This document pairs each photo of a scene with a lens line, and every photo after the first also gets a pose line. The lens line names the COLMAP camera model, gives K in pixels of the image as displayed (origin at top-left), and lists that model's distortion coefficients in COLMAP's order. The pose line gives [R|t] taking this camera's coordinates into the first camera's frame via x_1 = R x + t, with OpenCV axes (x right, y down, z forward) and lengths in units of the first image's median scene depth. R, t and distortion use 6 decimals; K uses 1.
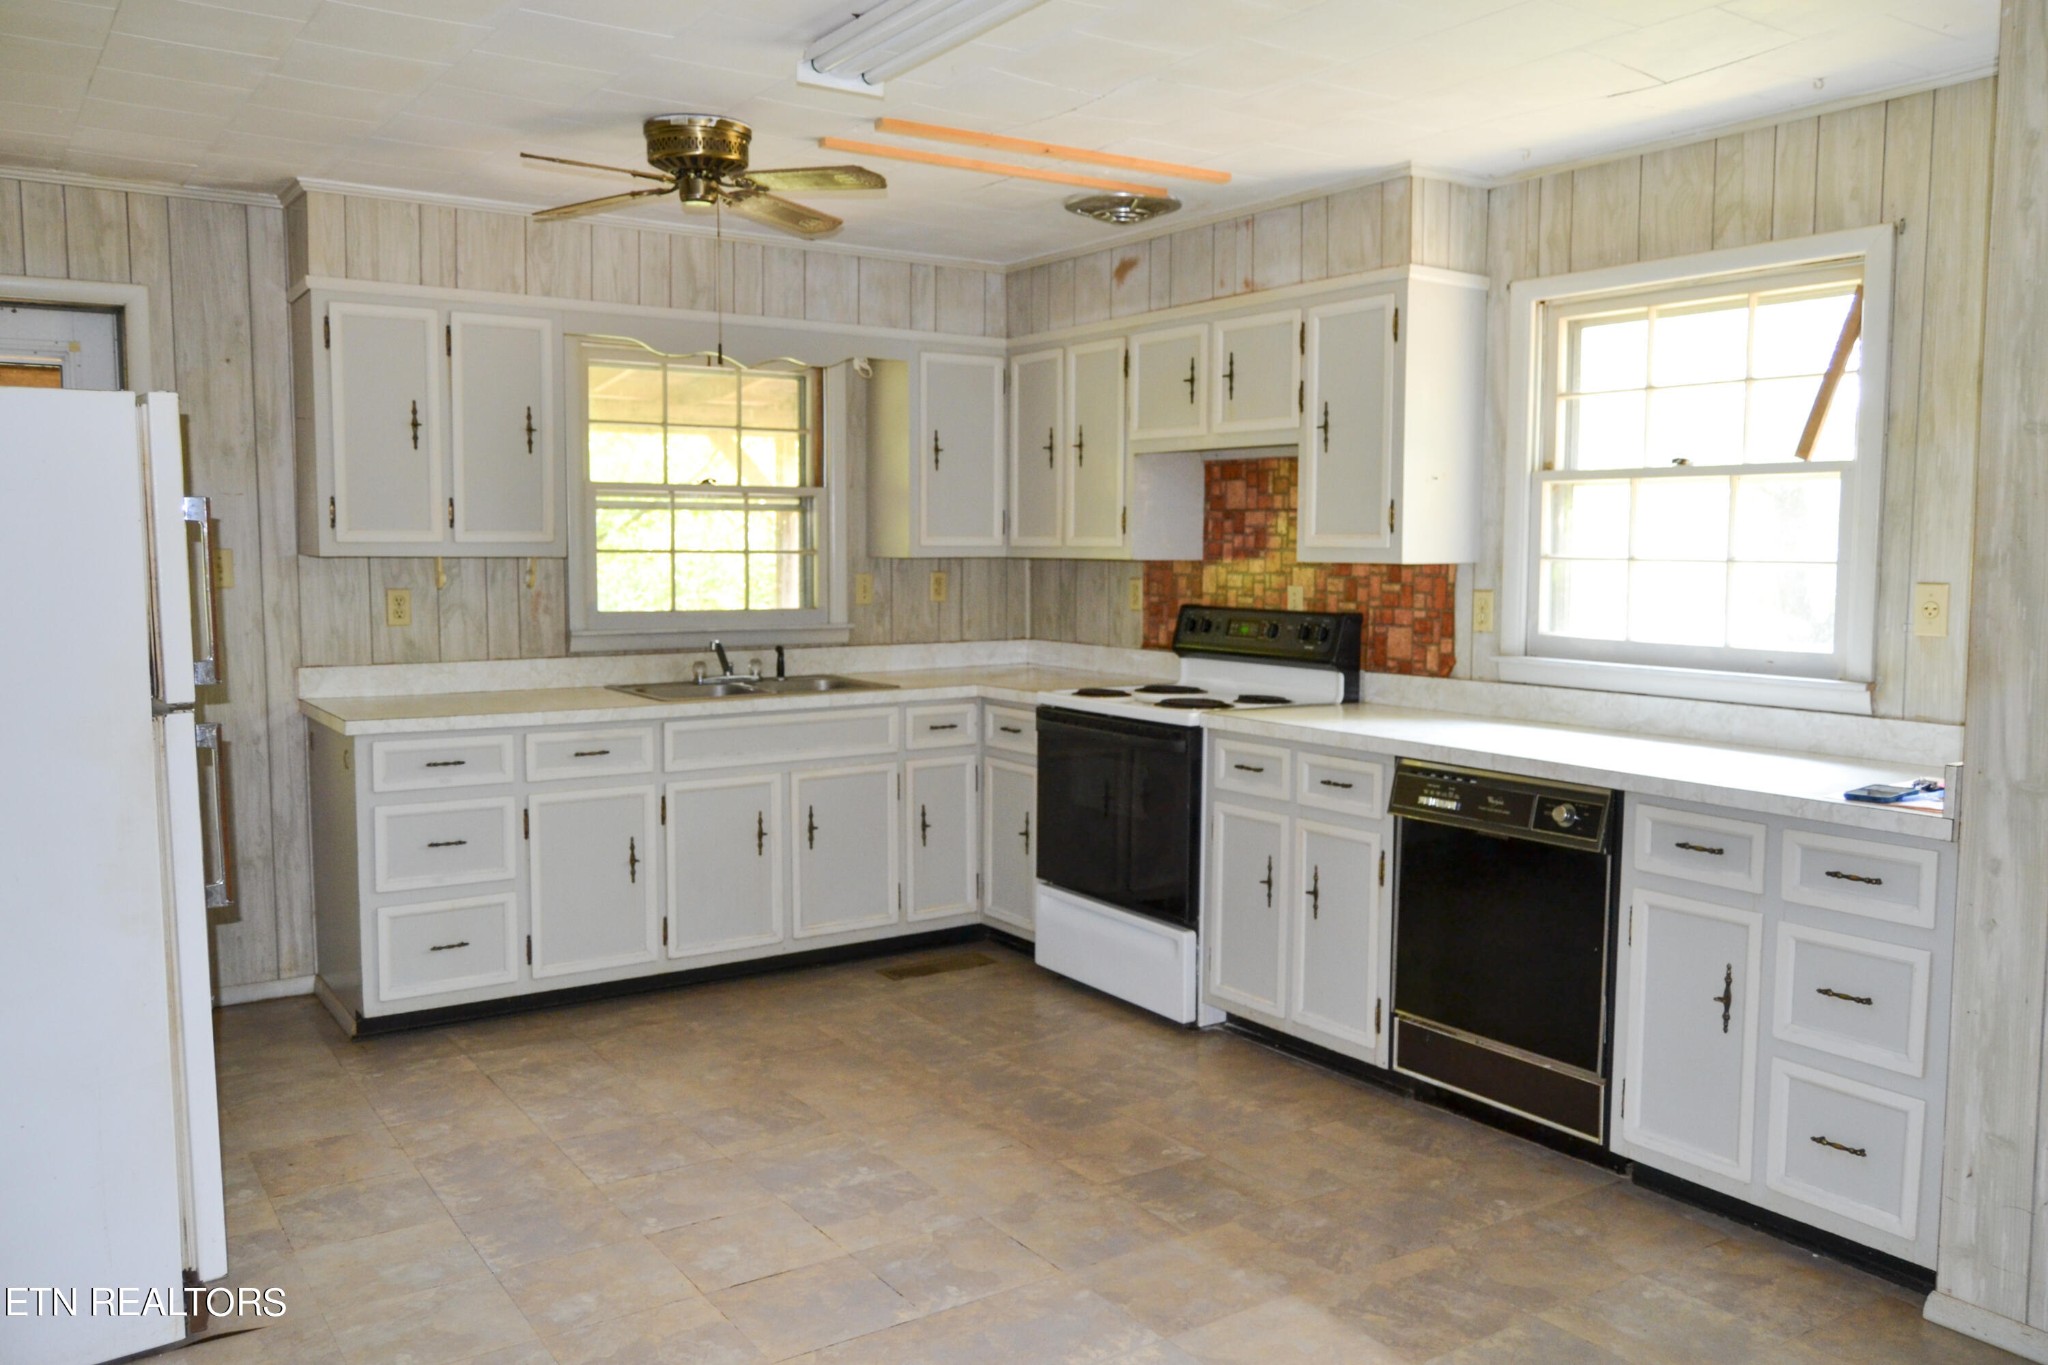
lens RADIAL K [[1615.8, 0, 1010.8], [0, 1615.8, 687.6], [0, 0, 1]] dist [-0.005317, -0.000594]
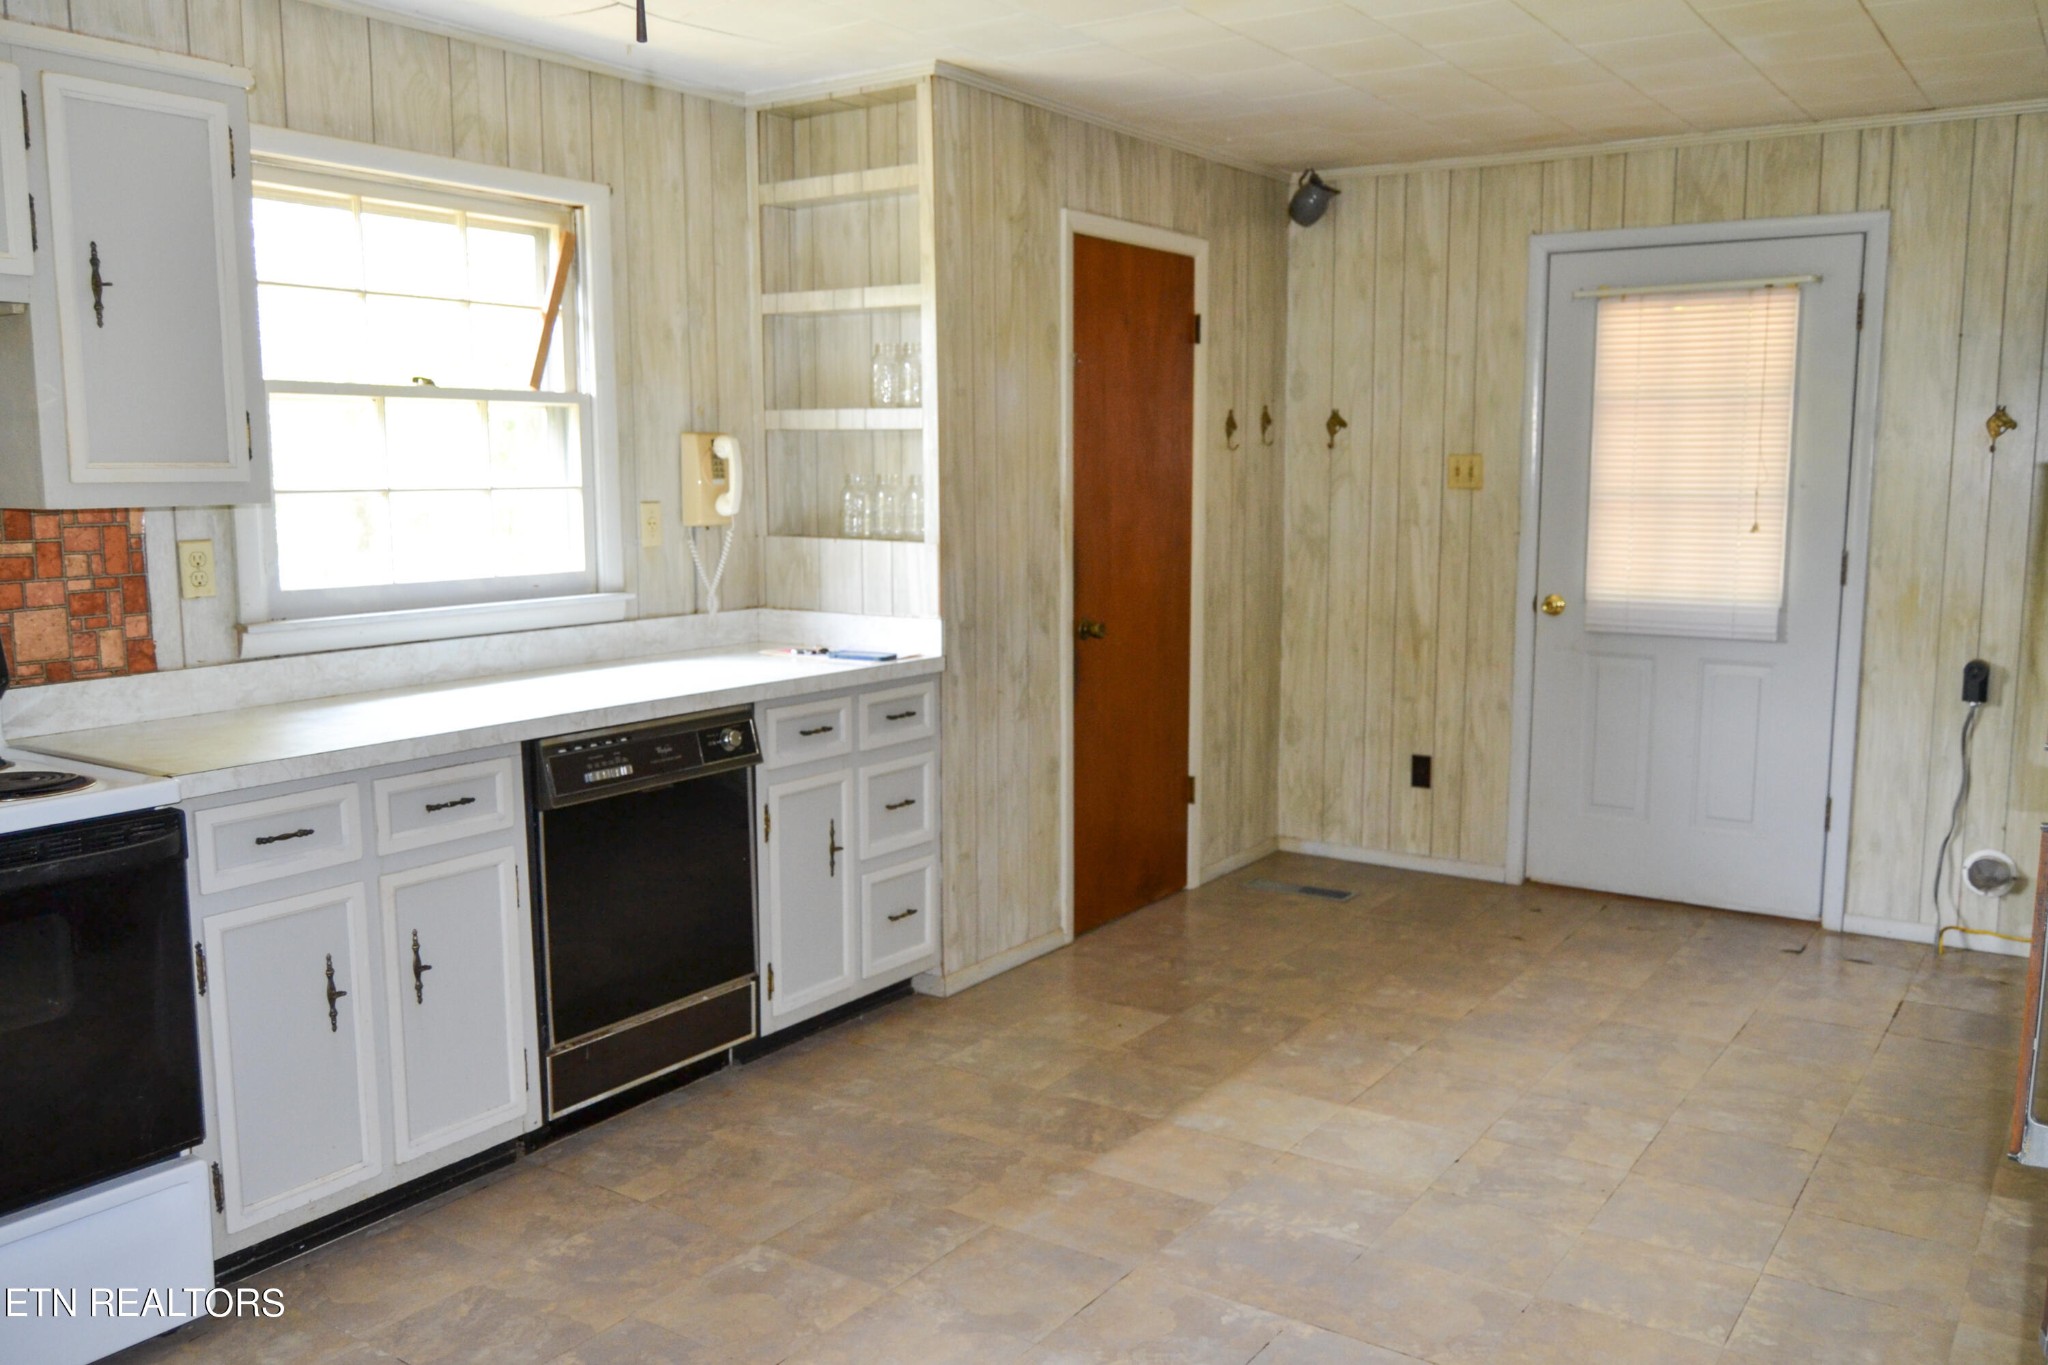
lens RADIAL K [[1699.4, 0, 1024.0], [0, 1699.4, 682.5], [0, 0, 1]] dist [-0.003109, -0.001048]
pose [[-0.380664, -0.120910, 0.916775, -0.535374], [0.087247, 0.982296, 0.165778, -0.089180], [-0.920588, 0.143092, -0.363375, 0.924309]]
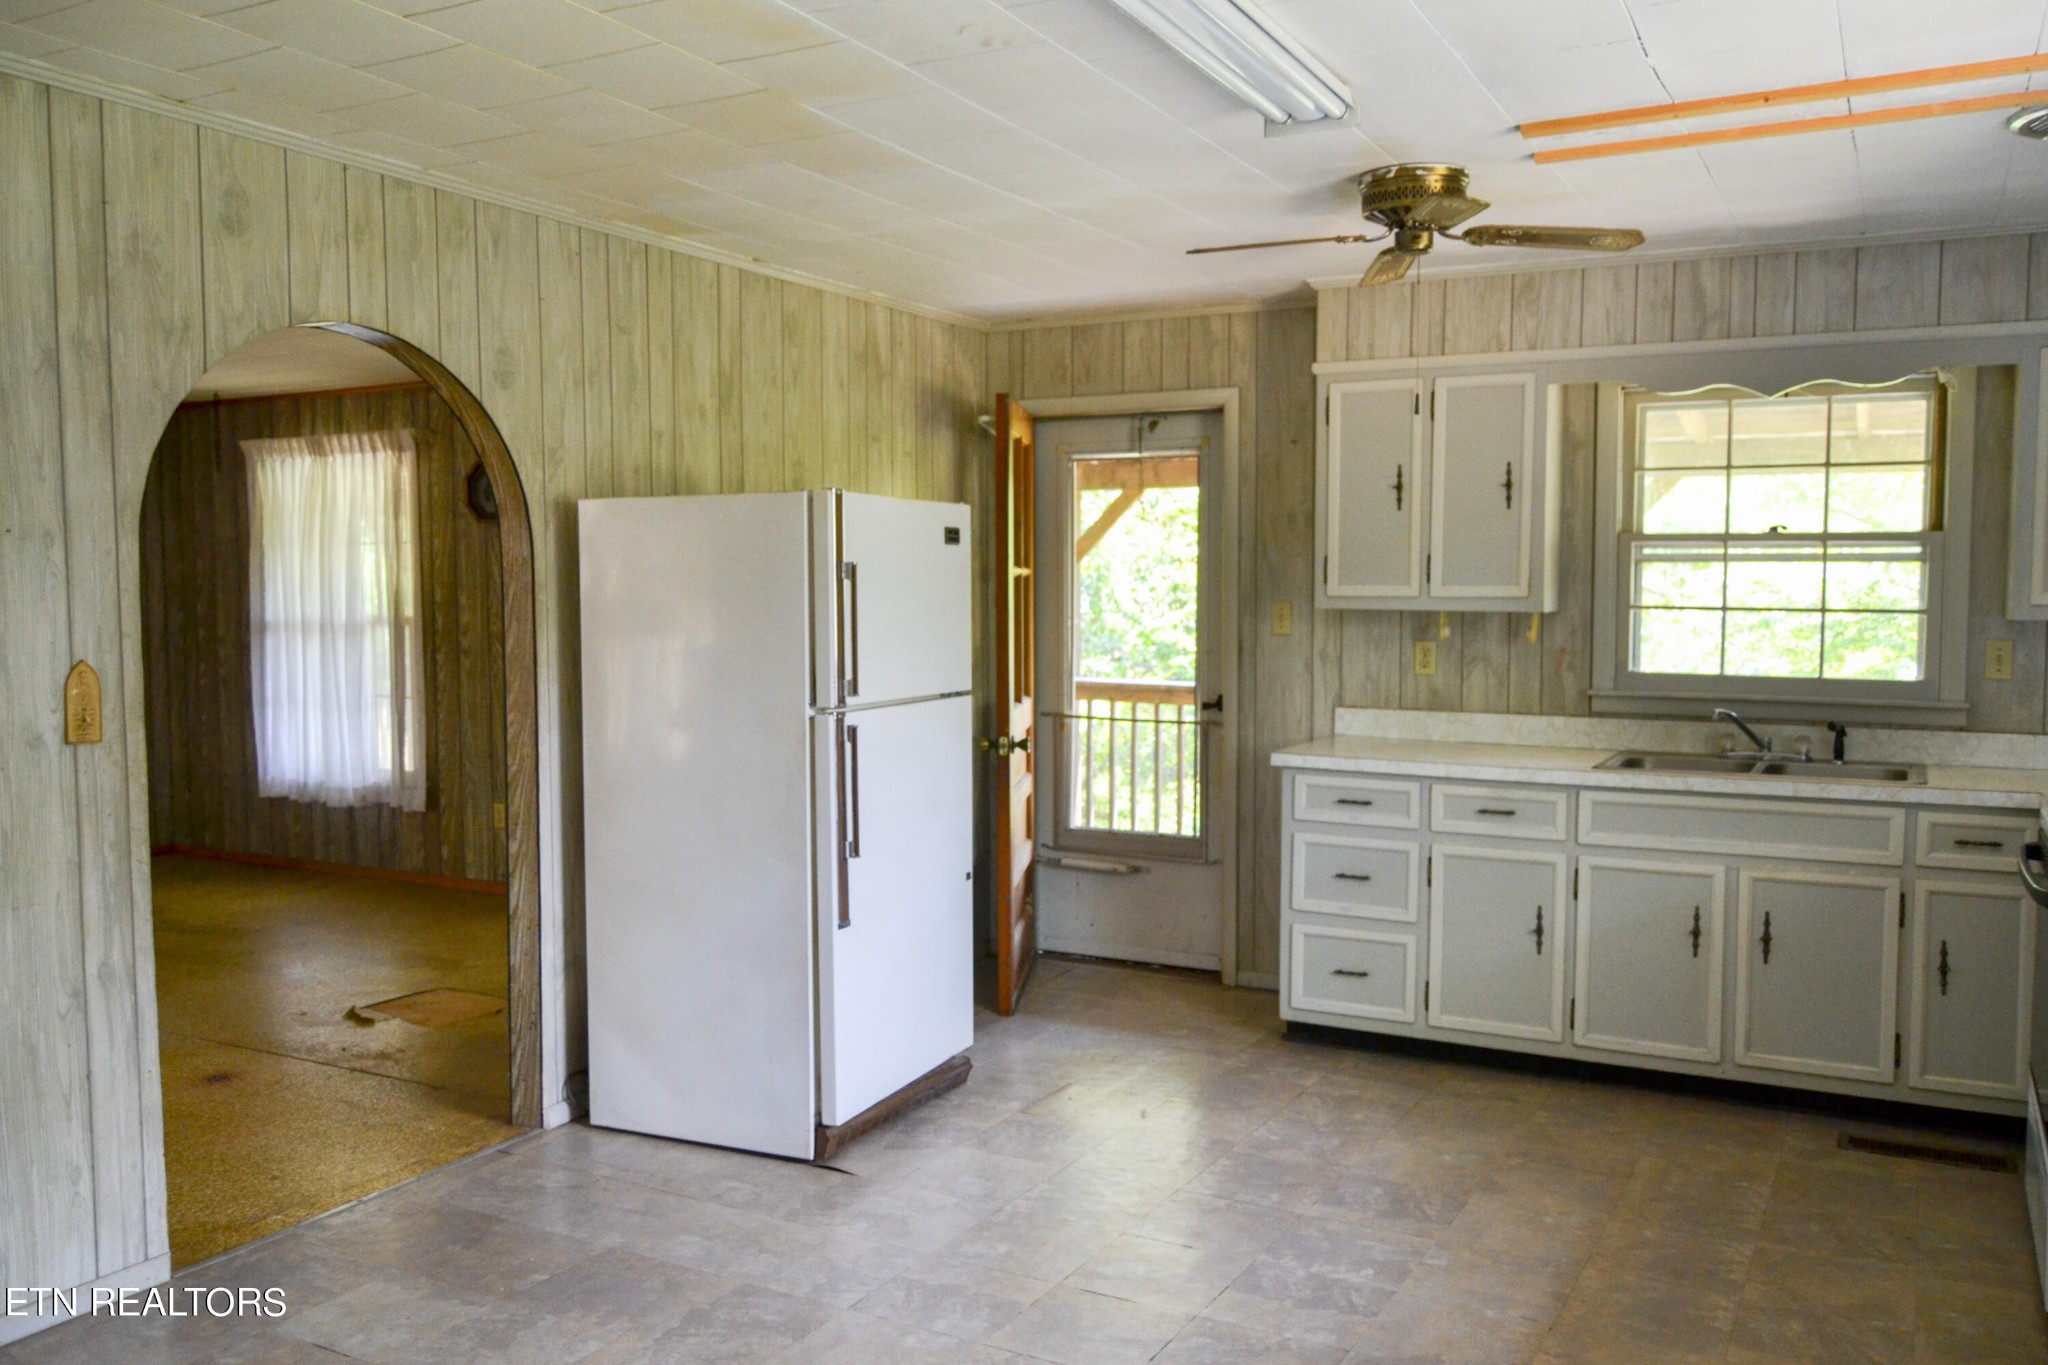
lens RADIAL K [[1615.8, 0, 1010.8], [0, 1615.8, 687.6], [0, 0, 1]] dist [-0.005317, -0.000594]
pose [[0.467038, 0.052175, -0.882697, 0.486816], [-0.084325, 0.996336, 0.014275, -0.024654], [0.880207, 0.067767, 0.469726, 0.288860]]
